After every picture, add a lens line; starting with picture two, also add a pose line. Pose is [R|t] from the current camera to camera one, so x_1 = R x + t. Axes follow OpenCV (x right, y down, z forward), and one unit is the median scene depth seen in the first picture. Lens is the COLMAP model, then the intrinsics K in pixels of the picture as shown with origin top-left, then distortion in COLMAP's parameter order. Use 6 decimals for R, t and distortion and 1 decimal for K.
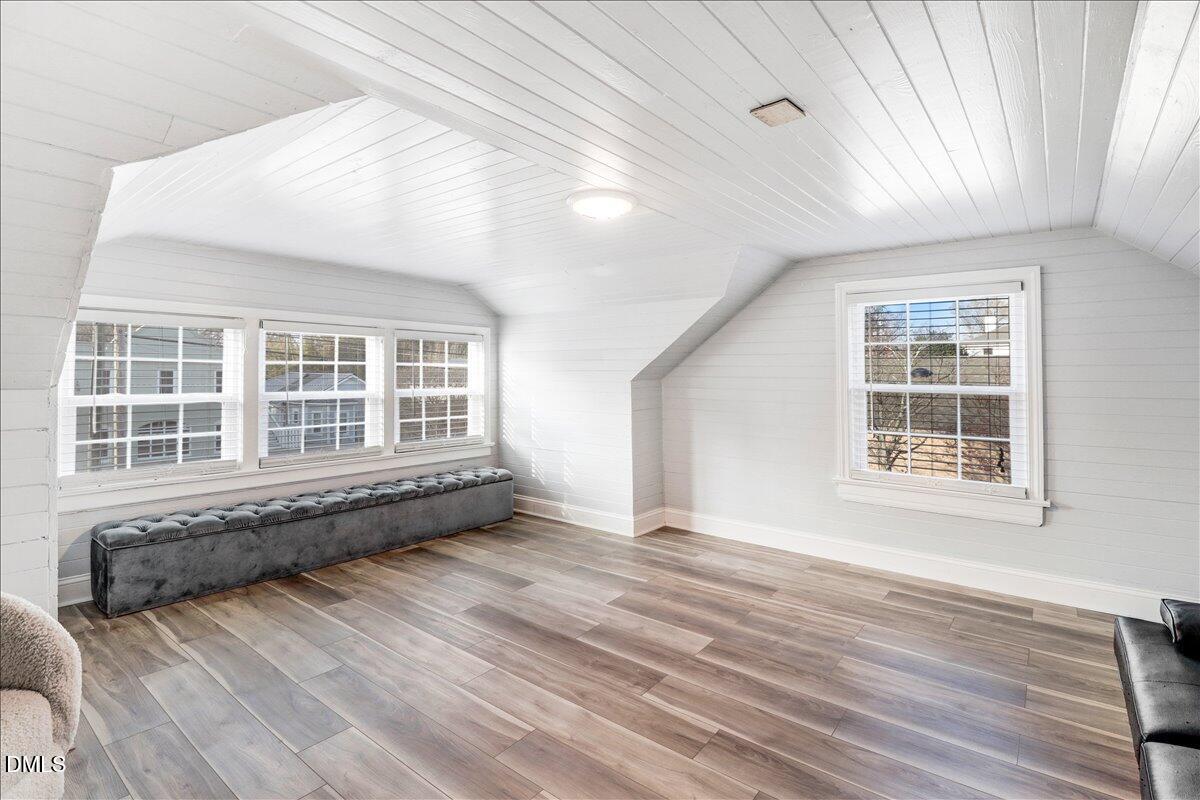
lens RADIAL K [[570.7, 0, 602.2], [0, 570.7, 359.2], [0, 0, 1]] dist [0.001094, -0.010352]
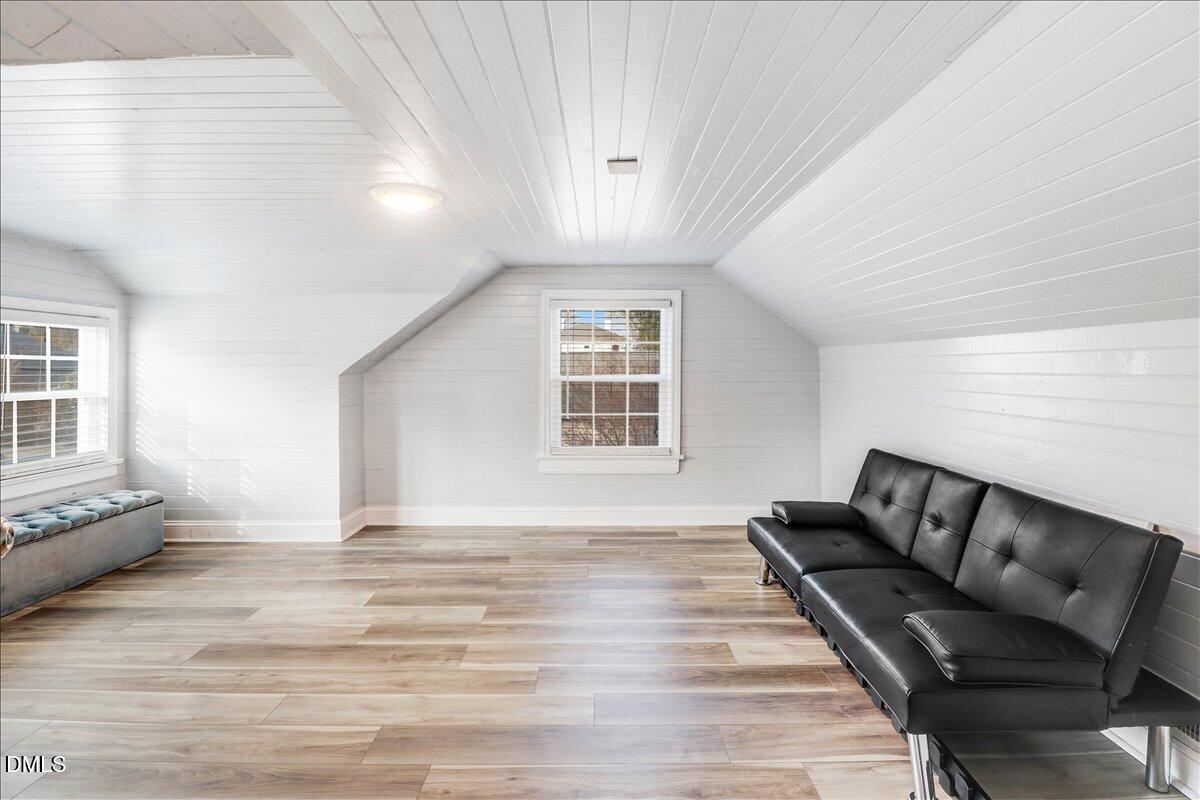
lens RADIAL K [[570.7, 0, 602.2], [0, 570.7, 359.2], [0, 0, 1]] dist [0.001094, -0.010352]
pose [[0.784631, 0.004765, 0.619945, -0.228959], [-0.009887, 0.999939, 0.004827, 0.002774], [-0.619884, -0.009917, 0.784631, -0.001053]]
